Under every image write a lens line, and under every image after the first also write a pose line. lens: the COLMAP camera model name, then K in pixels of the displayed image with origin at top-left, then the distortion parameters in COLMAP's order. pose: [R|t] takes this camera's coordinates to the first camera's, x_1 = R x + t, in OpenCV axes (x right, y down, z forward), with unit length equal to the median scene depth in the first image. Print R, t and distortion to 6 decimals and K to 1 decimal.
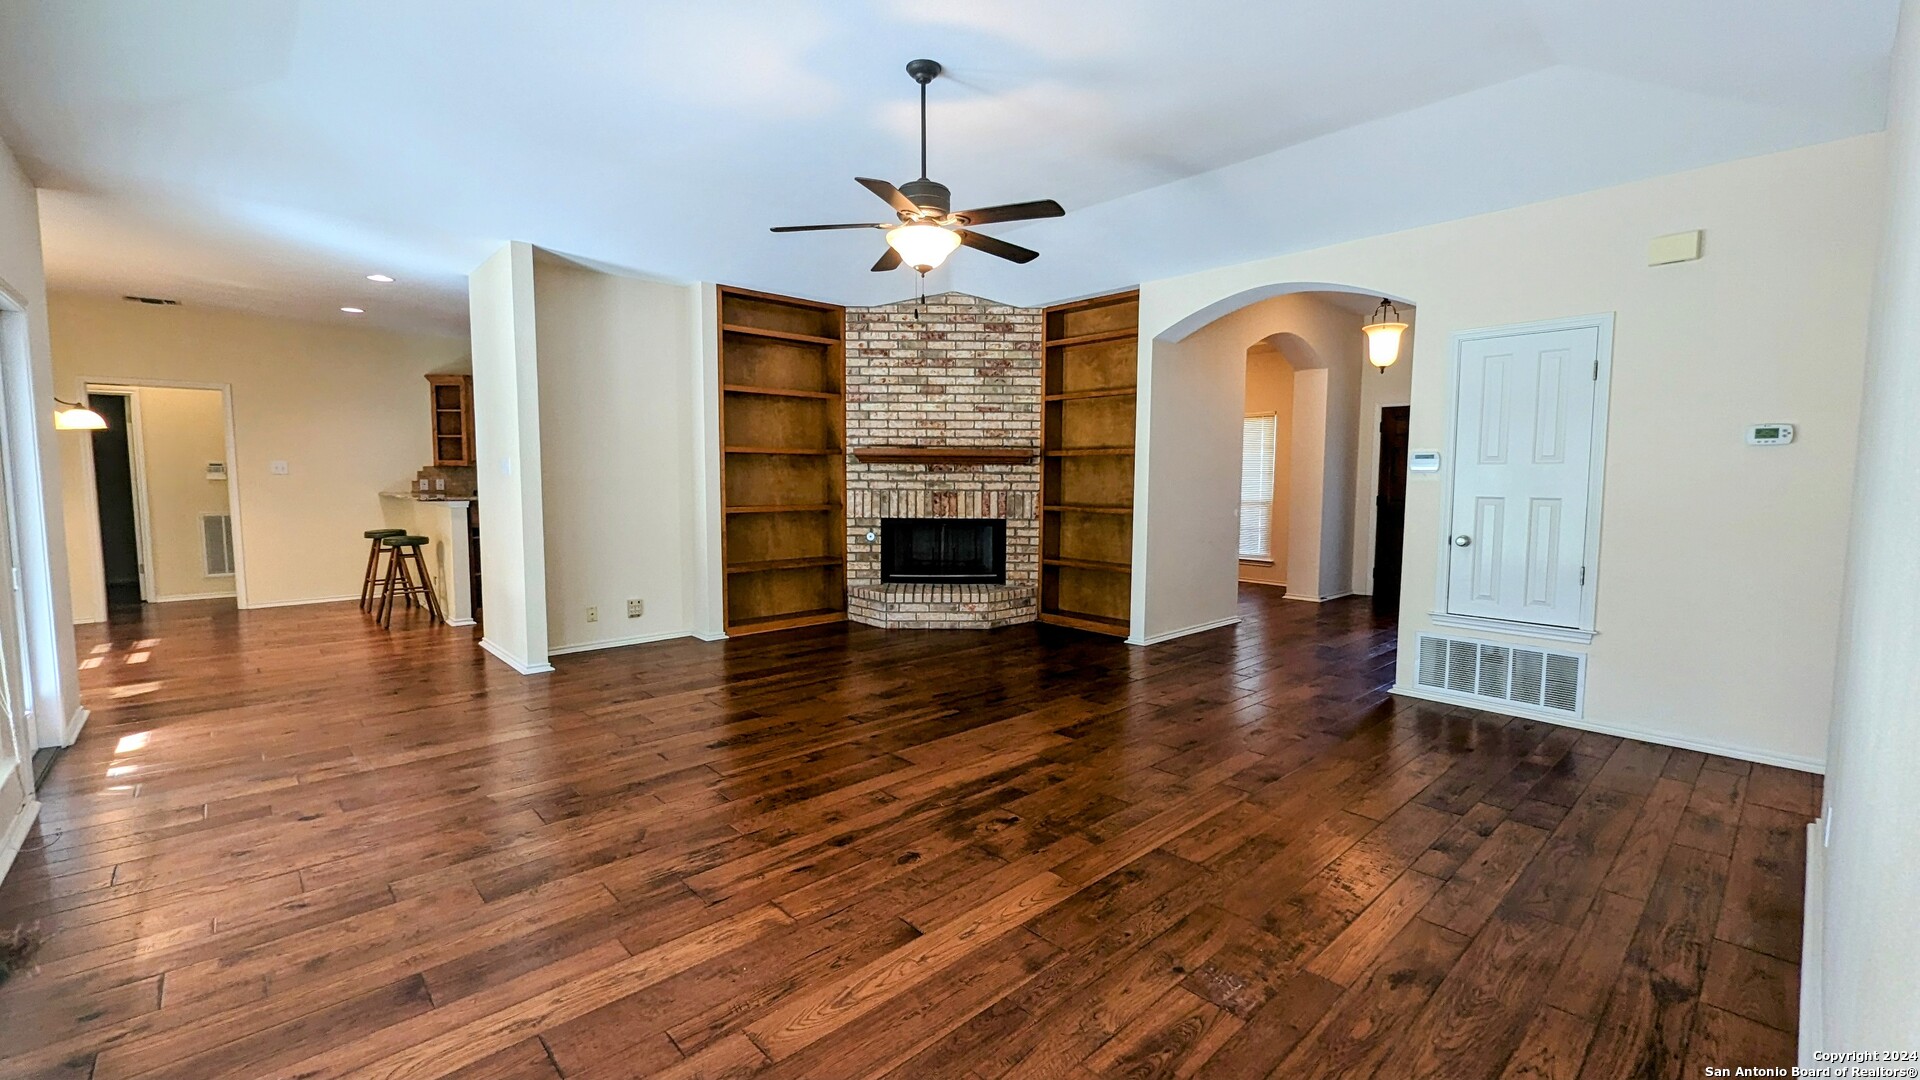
lens RADIAL K [[793.4, 0, 958.6], [0, 793.4, 537.9], [0, 0, 1]] dist [-0.001255, -0.000592]
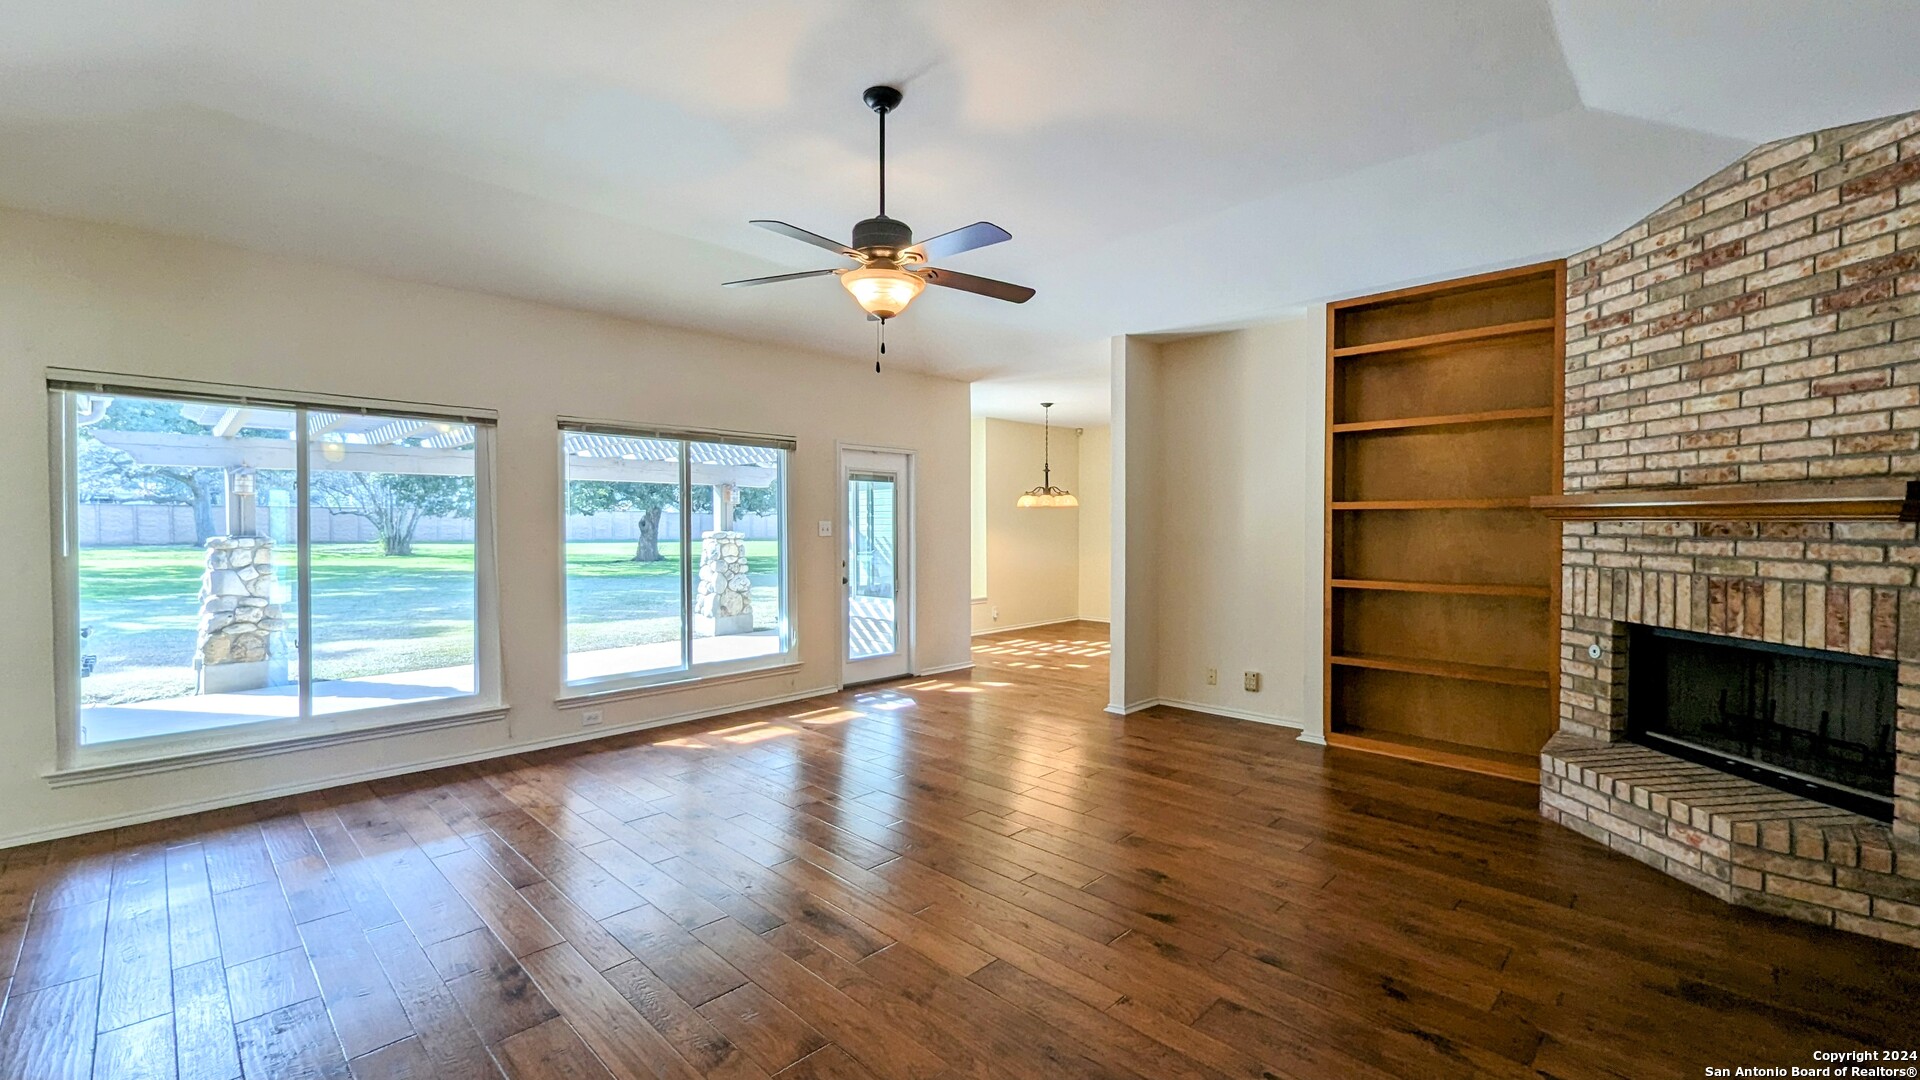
lens RADIAL K [[793.4, 0, 958.9], [0, 793.4, 540.6], [0, 0, 1]] dist [-0.001255, -0.000592]
pose [[0.041177, 0.017228, -0.999003, 0.429891], [-0.075986, 0.997010, 0.014062, -0.053796], [0.996258, 0.075331, 0.042363, 0.529929]]
